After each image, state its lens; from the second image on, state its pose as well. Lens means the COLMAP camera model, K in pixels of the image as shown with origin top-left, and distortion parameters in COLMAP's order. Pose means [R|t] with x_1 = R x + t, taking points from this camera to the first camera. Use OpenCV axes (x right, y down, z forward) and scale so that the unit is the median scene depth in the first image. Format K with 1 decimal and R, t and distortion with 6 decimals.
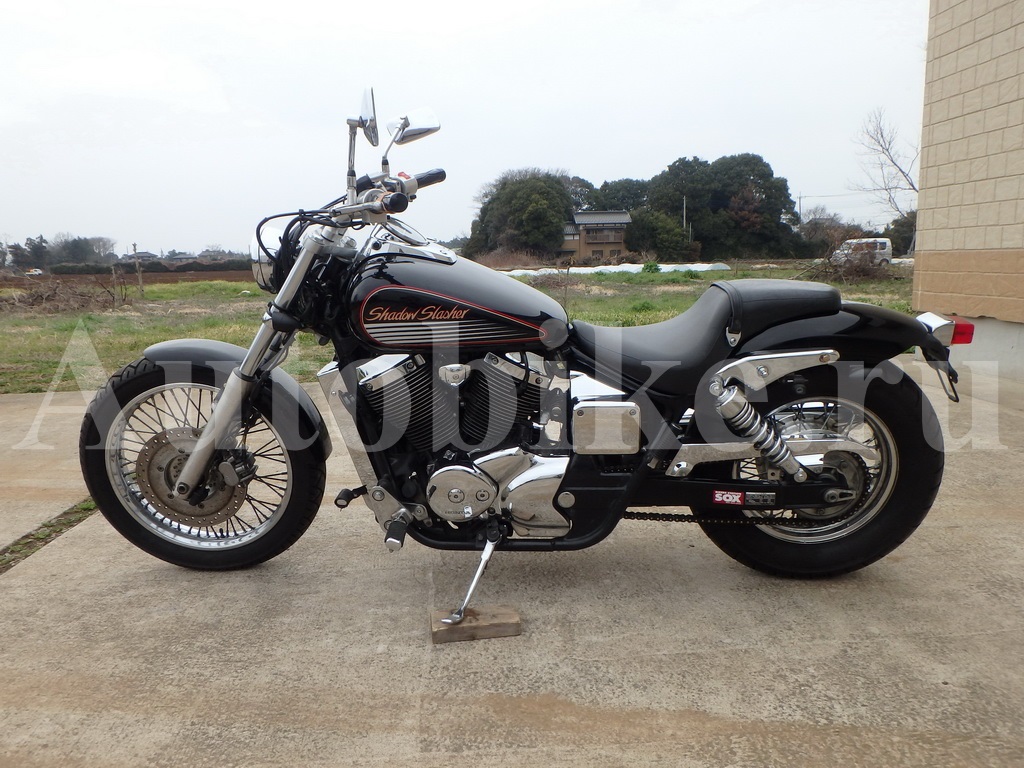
lens RADIAL K [[756.9, 0, 513.8], [0, 756.9, 372.3], [0, 0, 1]] dist [-0.006332, 0.022824]
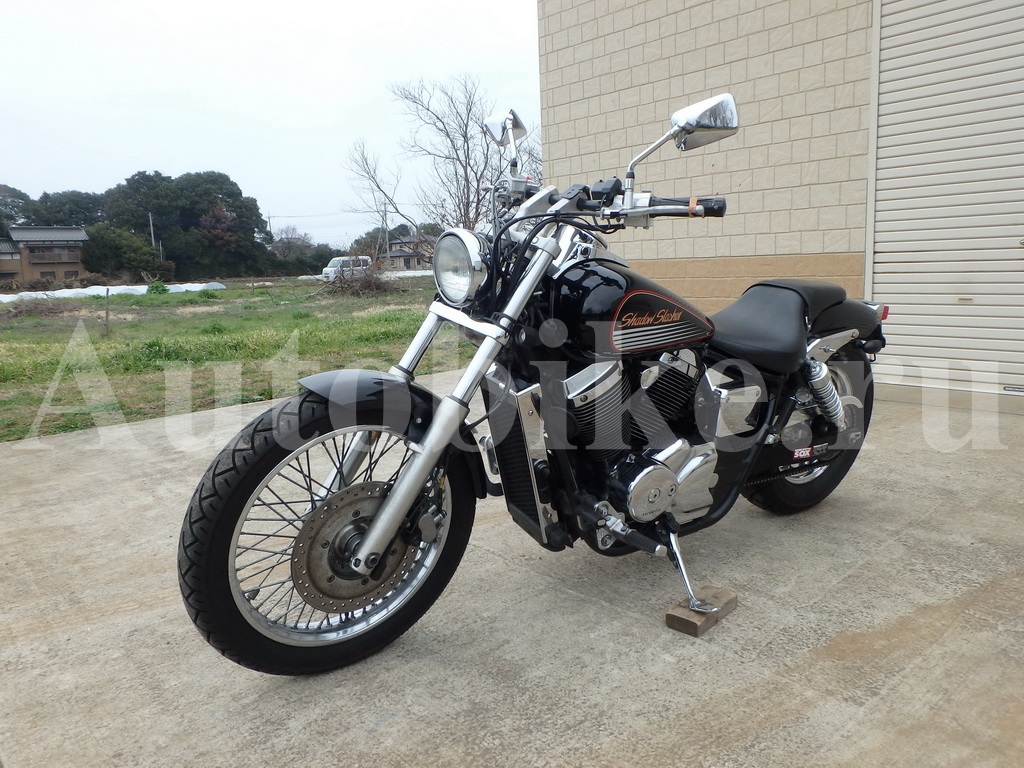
lens RADIAL K [[755.7, 0, 509.7], [0, 755.7, 365.1], [0, 0, 1]] dist [-0.010970, 0.015421]
pose [[0.784961, -0.092352, 0.612623, -0.789245], [0.112532, 0.993632, 0.005600, -0.036315], [-0.609239, 0.064544, 0.790355, 0.285649]]
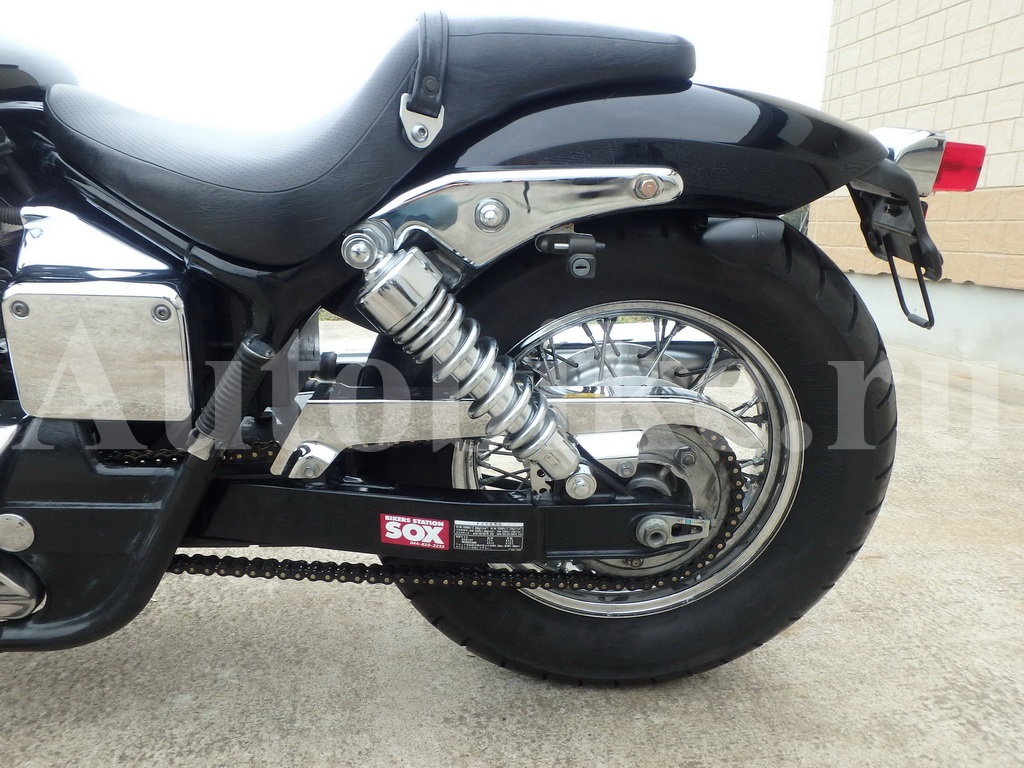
lens RADIAL K [[750.6, 0, 519.3], [0, 750.6, 363.2], [0, 0, 1]] dist [0.002908, 0.005740]
pose [[0.990209, 0.036458, 0.134749, 0.264447], [-0.040313, 0.998849, 0.025993, 0.057061], [-0.133647, -0.031171, 0.990539, 0.553720]]
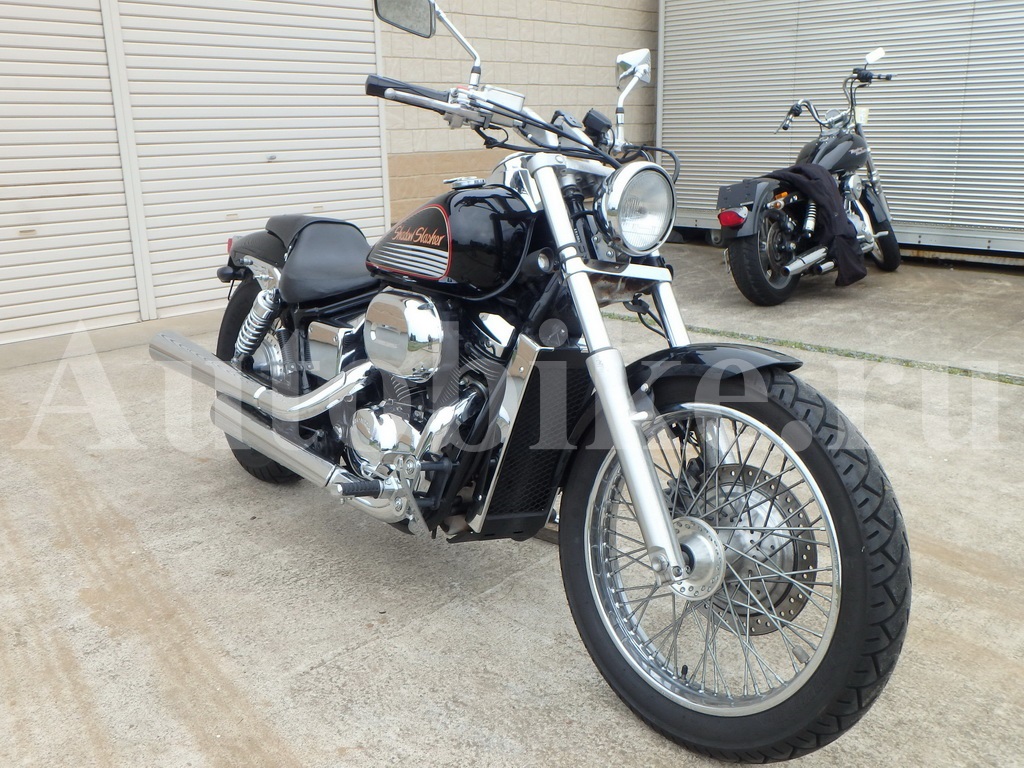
lens RADIAL K [[949.5, 0, 506.0], [0, 949.5, 367.7], [0, 0, 1]] dist [-0.047294, 0.166357]
pose [[-0.677232, -0.152753, 0.719738, -0.885029], [0.140390, 0.933412, 0.330200, -0.316310], [-0.722252, 0.324666, -0.610692, 1.646456]]
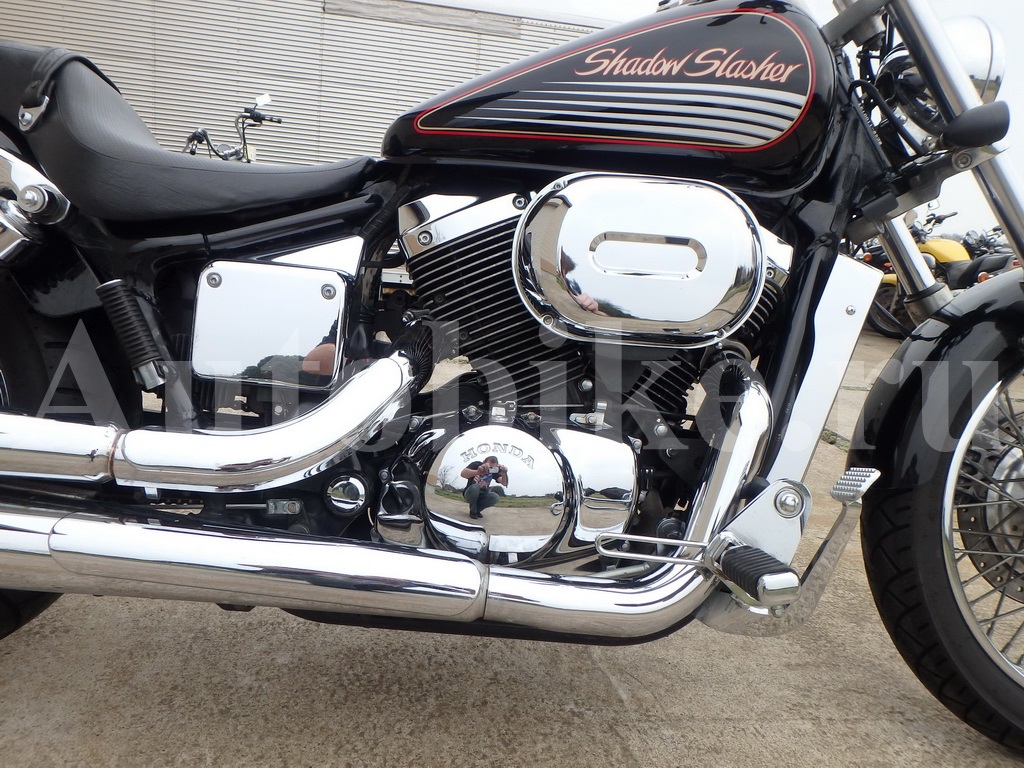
lens RADIAL K [[751.6, 0, 505.0], [0, 751.6, 376.3], [0, 0, 1]] dist [0.011245, -0.000364]
pose [[-0.993296, -0.054029, -0.102195, 0.034623], [-0.084790, 0.941415, 0.326417, -0.099719], [0.078572, 0.332894, -0.939685, 1.500071]]
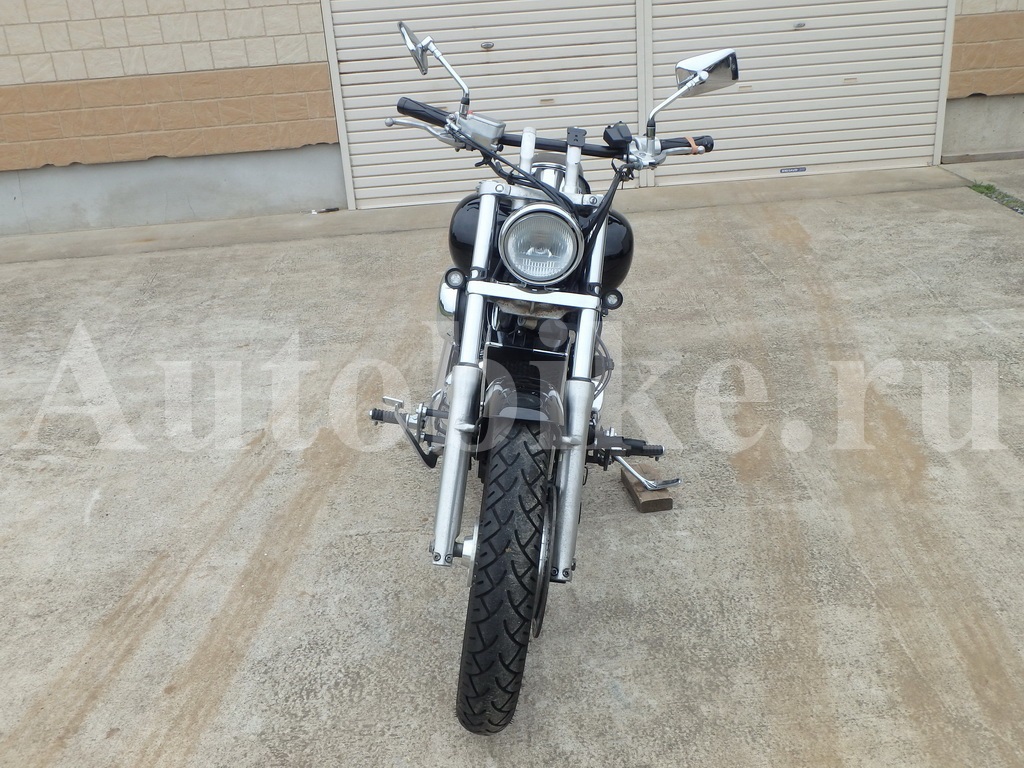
lens RADIAL K [[1046.3, 0, 506.3], [0, 1046.3, 347.6], [0, 0, 1]] dist [-0.000034, -0.016331]
pose [[0.005408, -0.351902, 0.936021, -1.353060], [0.214211, 0.914714, 0.342654, -0.423098], [-0.976773, 0.198653, 0.080328, 0.941522]]
